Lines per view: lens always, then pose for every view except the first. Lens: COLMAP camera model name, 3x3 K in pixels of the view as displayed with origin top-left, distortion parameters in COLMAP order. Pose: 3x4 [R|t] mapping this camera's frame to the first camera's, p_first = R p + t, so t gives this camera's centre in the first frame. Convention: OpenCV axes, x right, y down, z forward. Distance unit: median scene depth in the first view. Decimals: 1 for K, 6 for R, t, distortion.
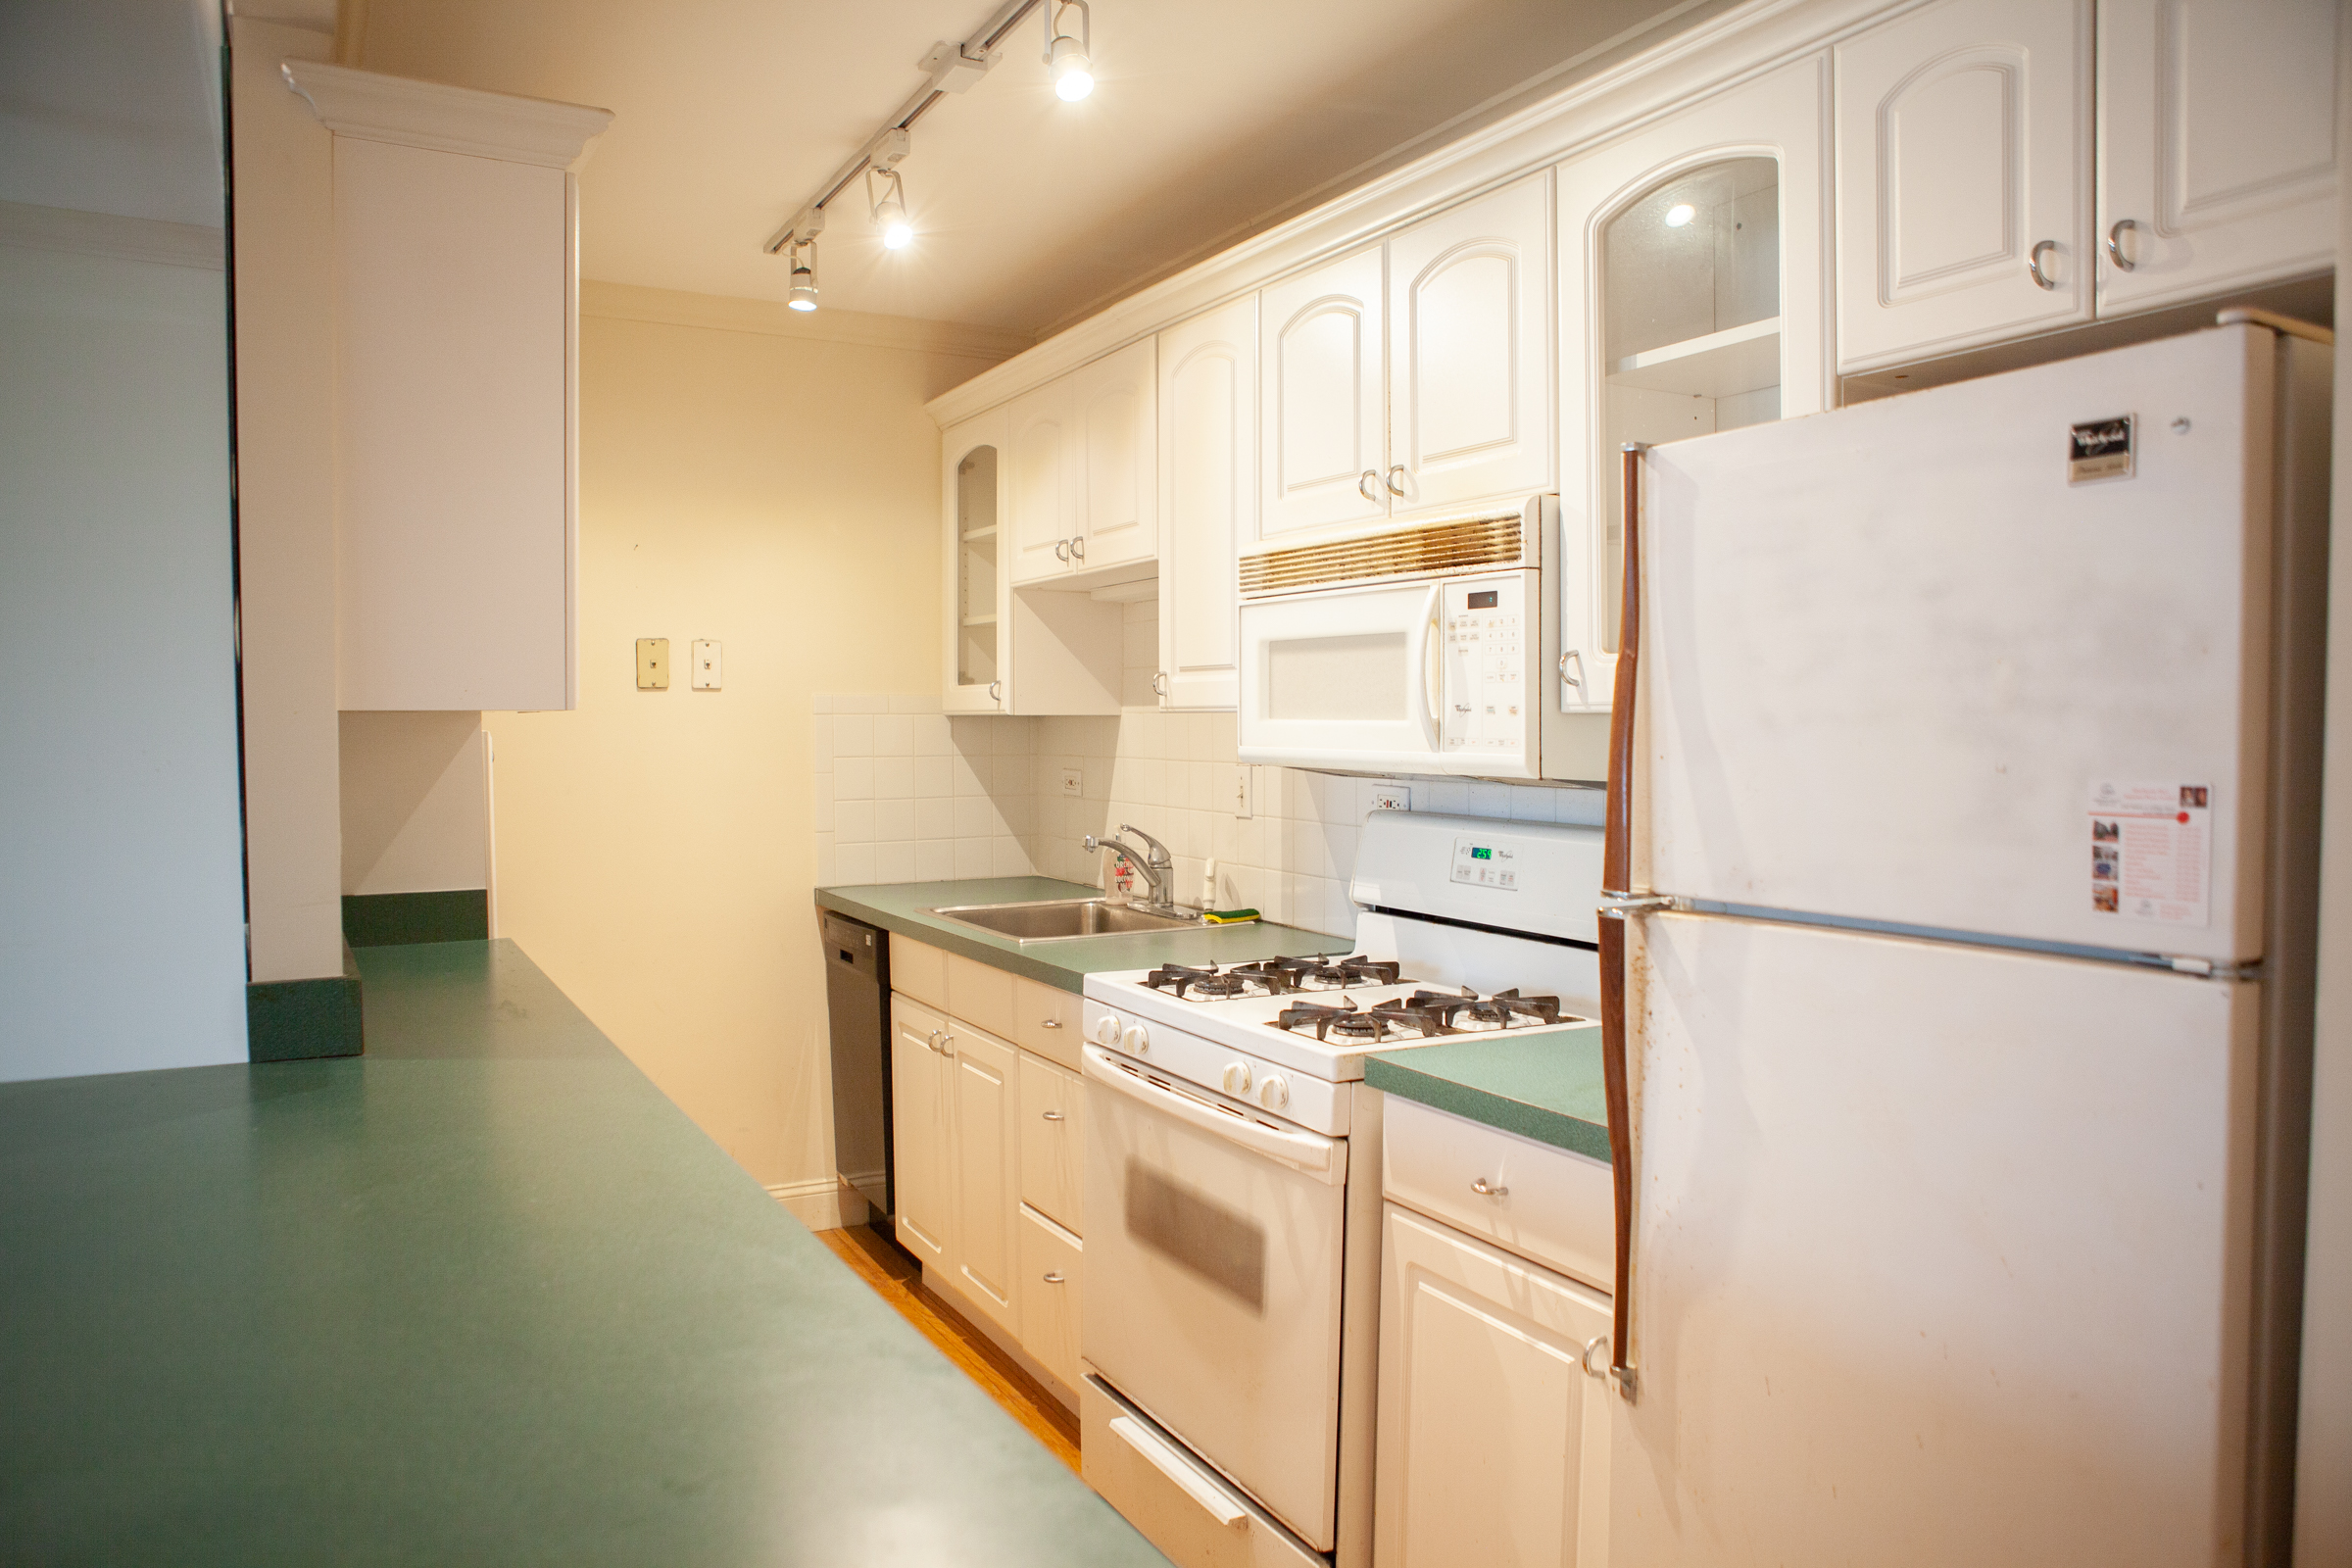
lens RADIAL K [[1616.4, 0, 1170.1], [0, 1616.4, 785.8], [0, 0, 1]] dist [-0.108678, 0.080641]
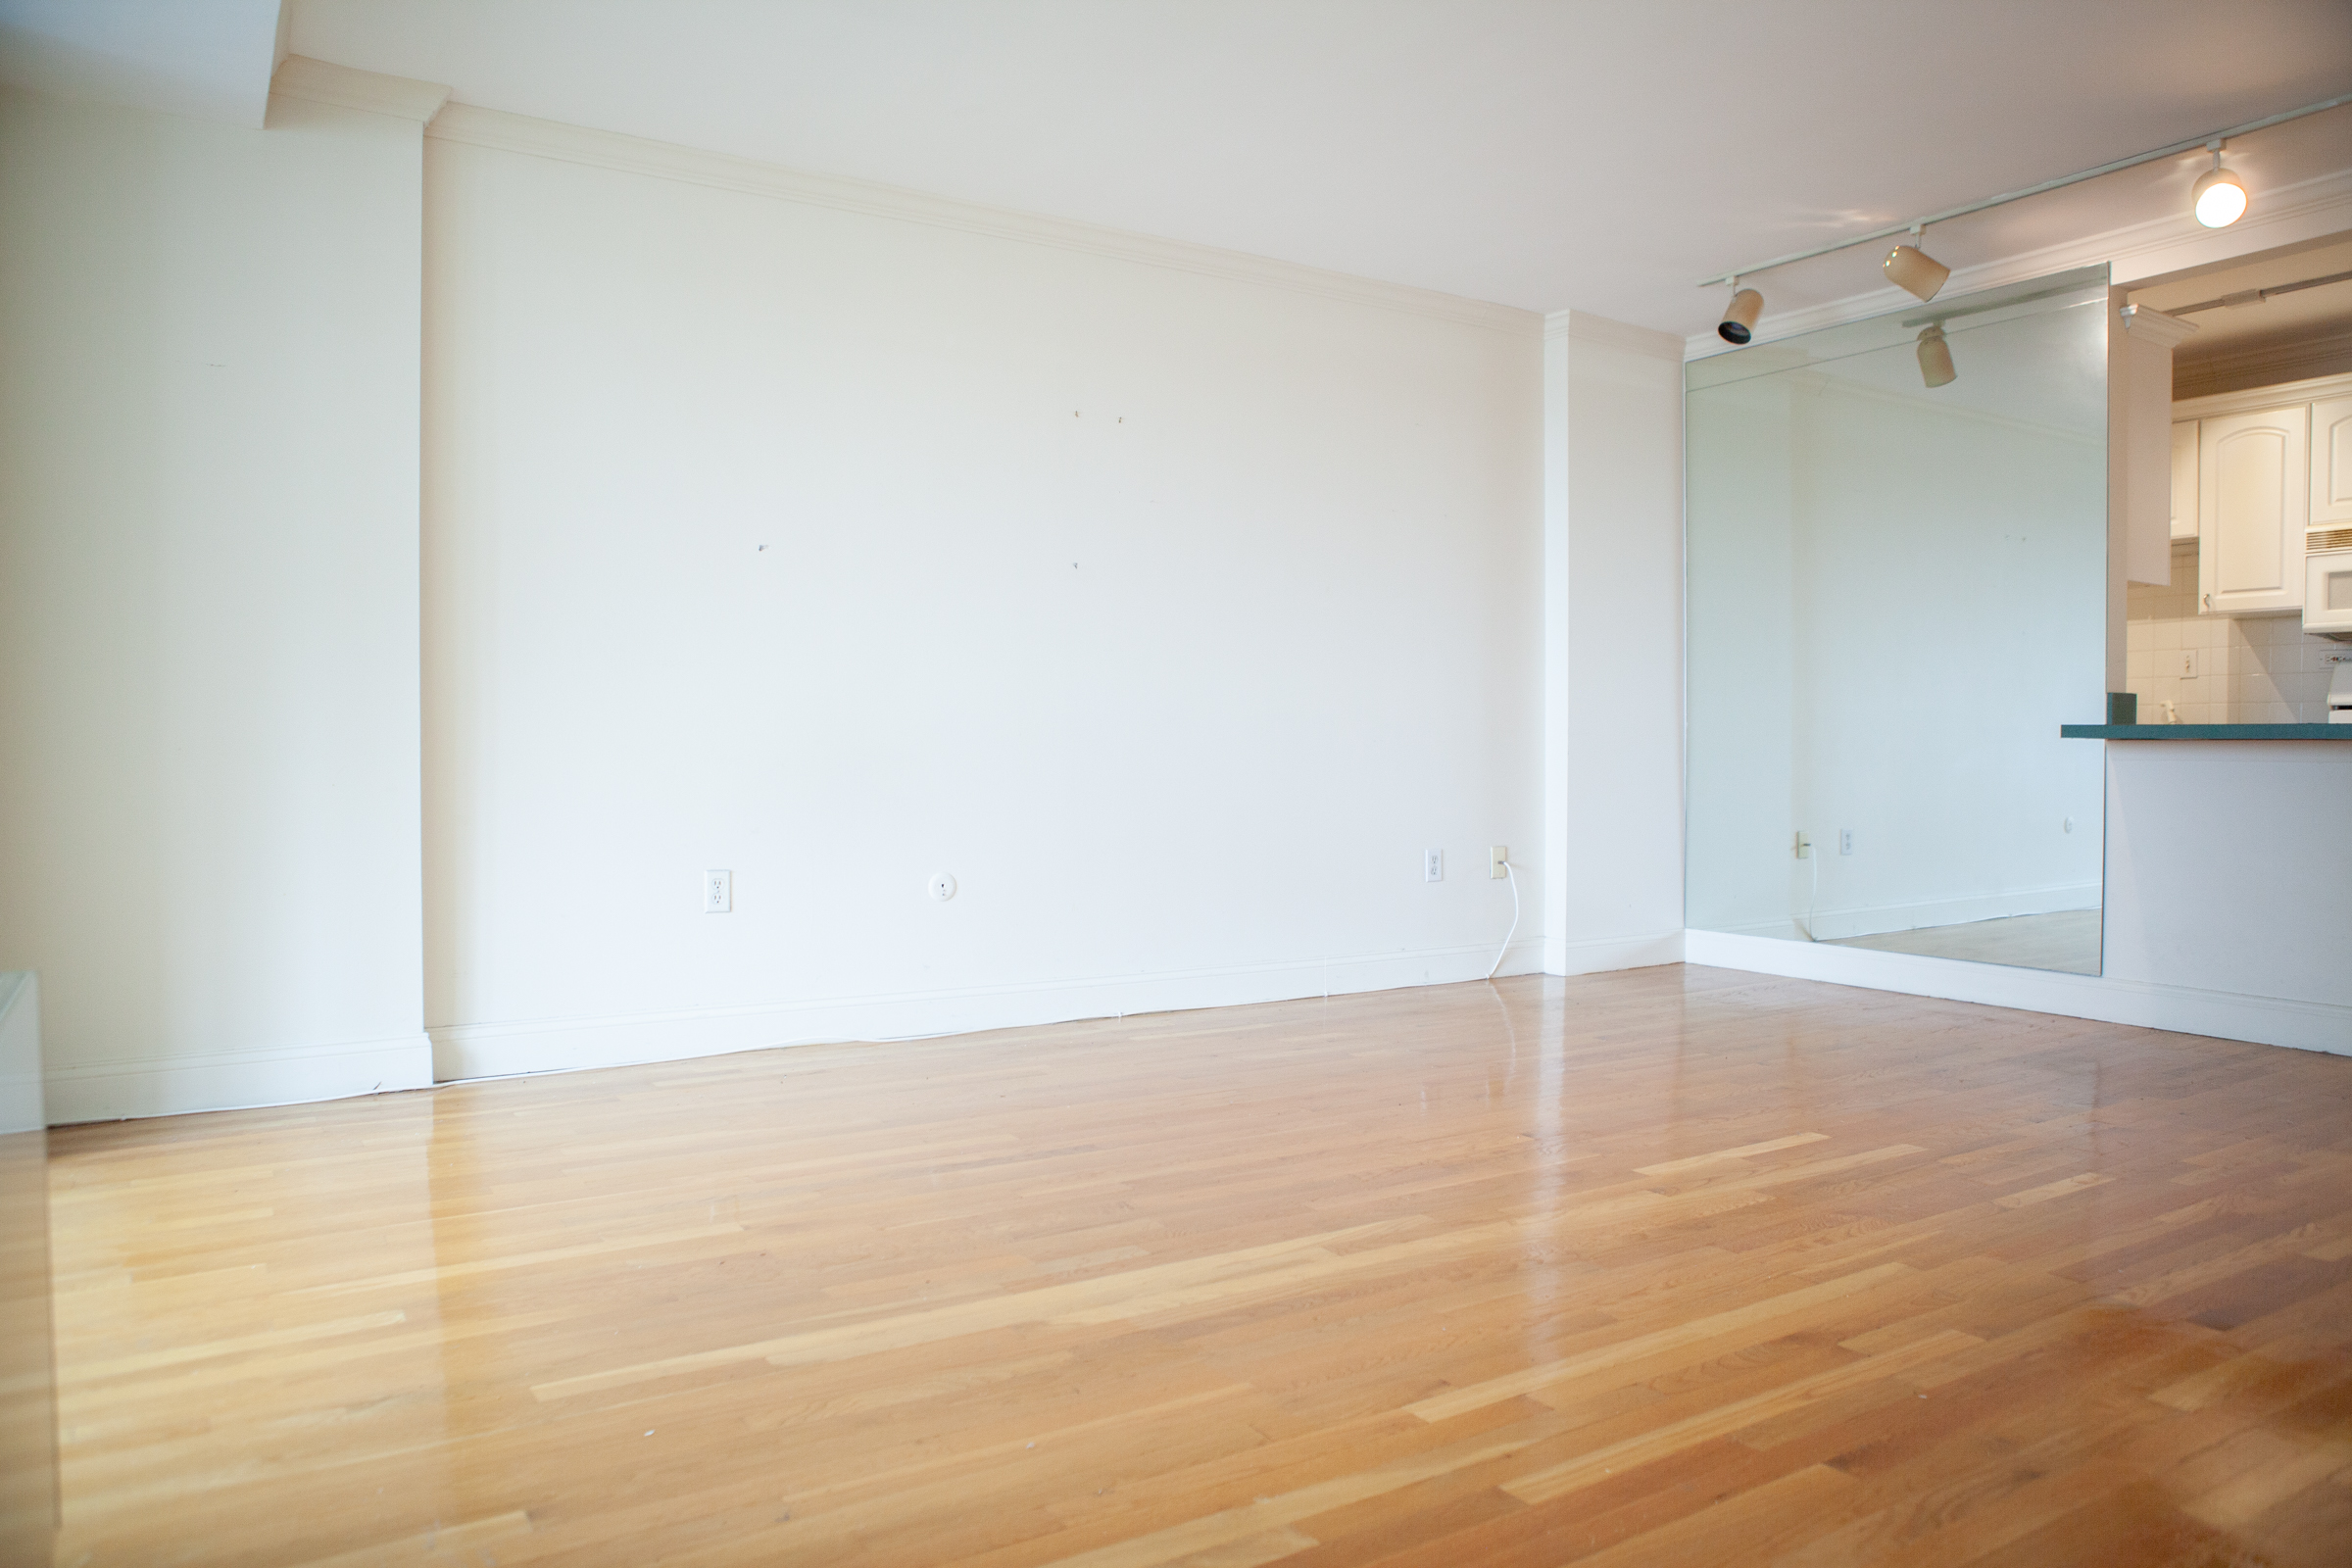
lens RADIAL K [[1616.4, 0, 1170.1], [0, 1616.4, 785.8], [0, 0, 1]] dist [-0.108678, 0.080641]
pose [[0.998229, 0.006220, 0.059161, -1.778846], [-0.005048, 0.999789, -0.019936, 0.268259], [-0.059273, 0.019602, 0.998049, -1.055843]]
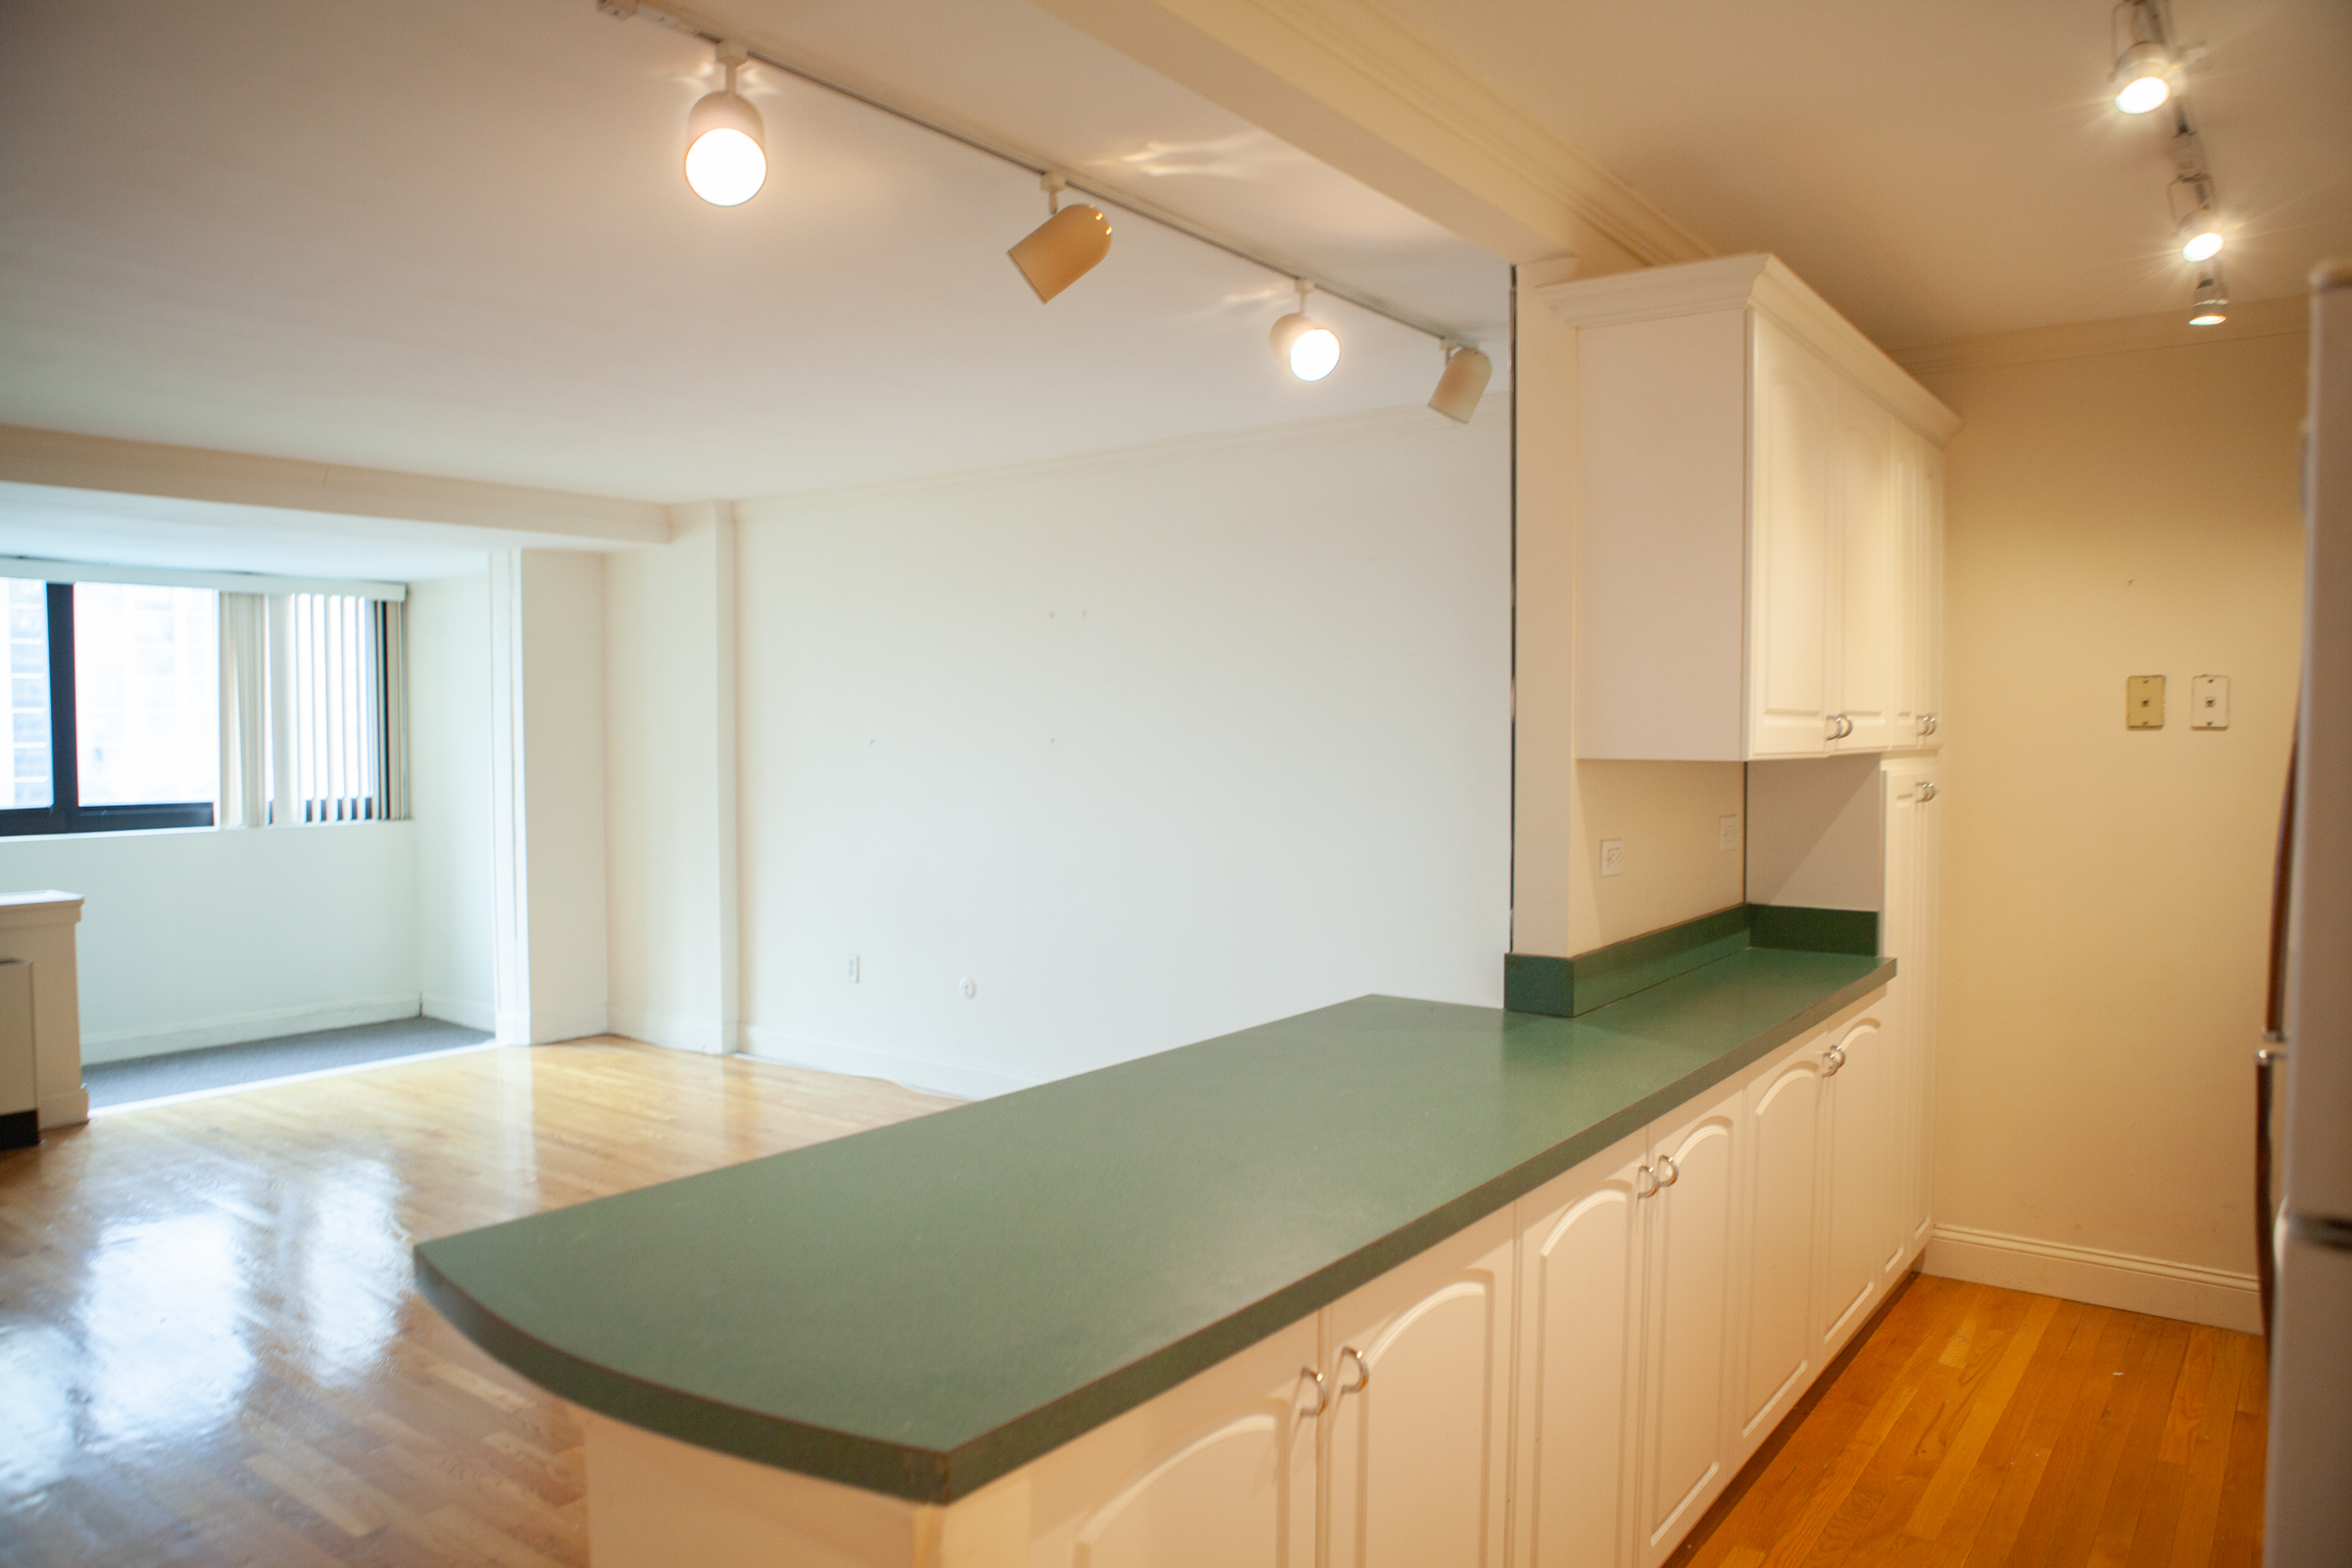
lens RADIAL K [[1616.4, 0, 1170.1], [0, 1616.4, 785.8], [0, 0, 1]] dist [-0.108678, 0.080641]
pose [[0.403035, 0.036282, -0.914465, 0.508398], [-0.041434, 0.998913, 0.021371, -0.034654], [0.914246, 0.029277, 0.404100, 0.123053]]
